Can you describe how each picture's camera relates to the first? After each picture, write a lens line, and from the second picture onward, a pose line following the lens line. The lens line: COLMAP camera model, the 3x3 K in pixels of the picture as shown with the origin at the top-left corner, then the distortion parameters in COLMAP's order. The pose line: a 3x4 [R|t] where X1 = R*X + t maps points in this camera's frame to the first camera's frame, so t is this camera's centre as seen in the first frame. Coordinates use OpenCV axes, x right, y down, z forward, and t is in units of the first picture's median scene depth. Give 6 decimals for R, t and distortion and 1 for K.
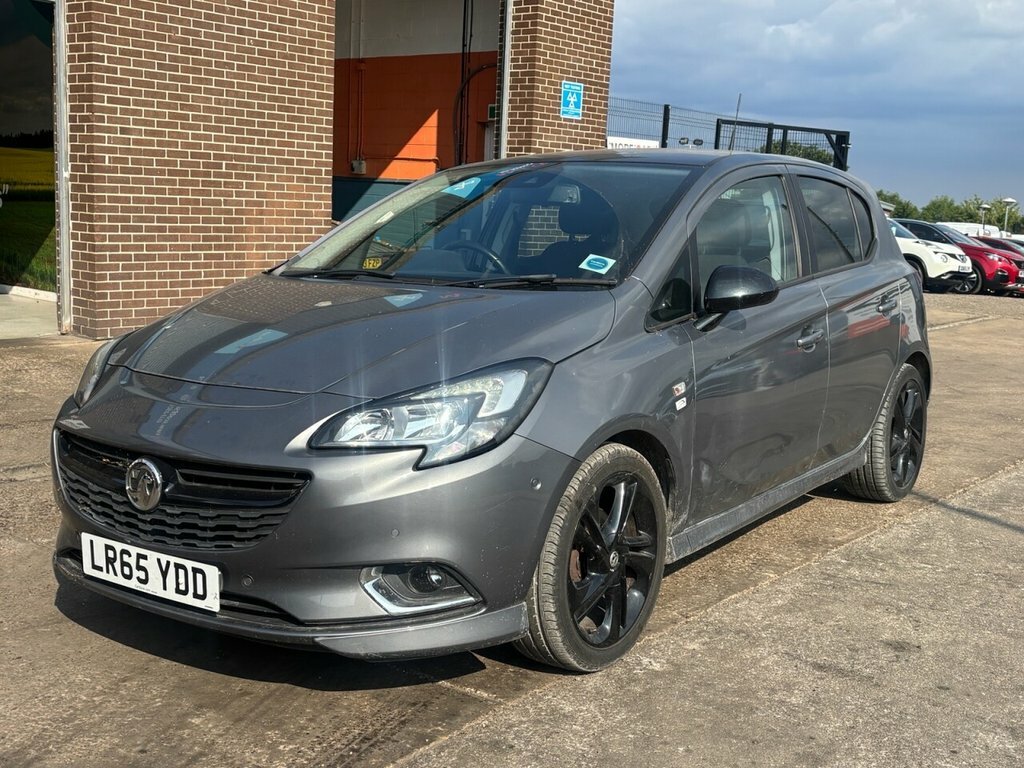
lens RADIAL K [[1164.6, 0, 512.0], [0, 1164.6, 384.0], [0, 0, 1]] dist [0.189442, -0.593092]
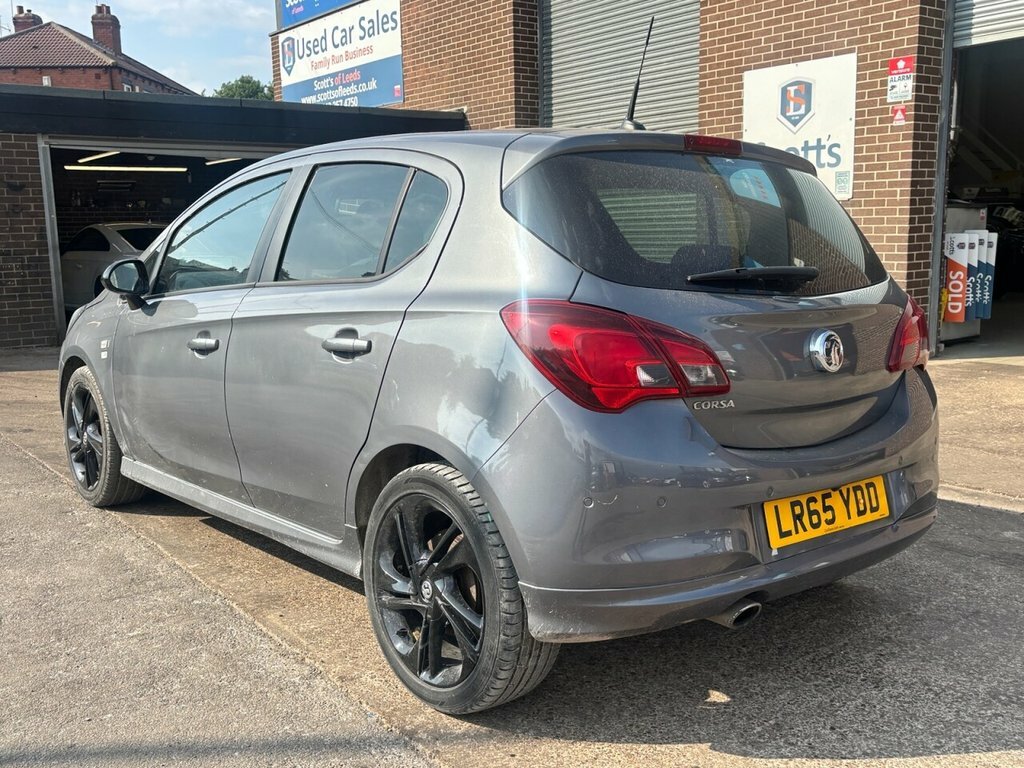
lens RADIAL K [[1021.9, 0, 512.0], [0, 1021.9, 384.0], [0, 0, 1]] dist [0.006751, 0.023983]
pose [[-0.242132, 0.112445, -0.963705, 1.343713], [-0.147990, 0.977359, 0.151221, -0.229423], [0.958890, 0.179234, -0.220009, 1.937549]]
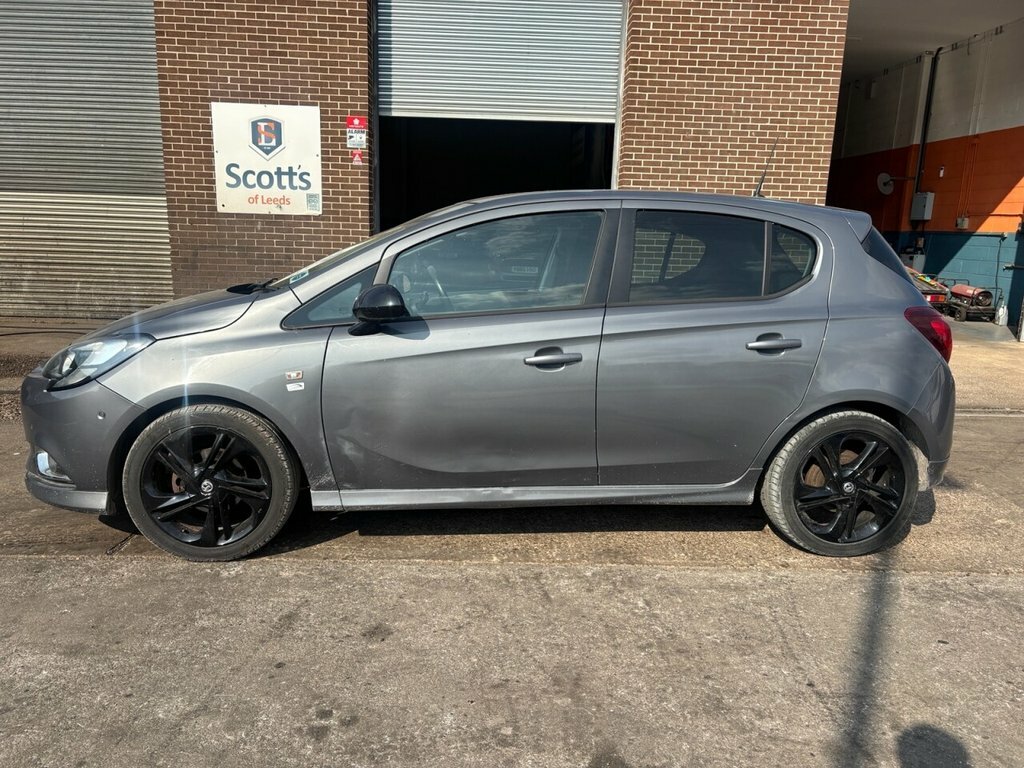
lens RADIAL K [[767.3, 0, 512.0], [0, 767.3, 384.0], [0, 0, 1]] dist [0.016060, 0.006619]
pose [[0.659041, 0.130532, -0.740693, 1.025896], [-0.122676, 0.990292, 0.065366, -0.078033], [0.742034, 0.047787, 0.668657, 0.680379]]
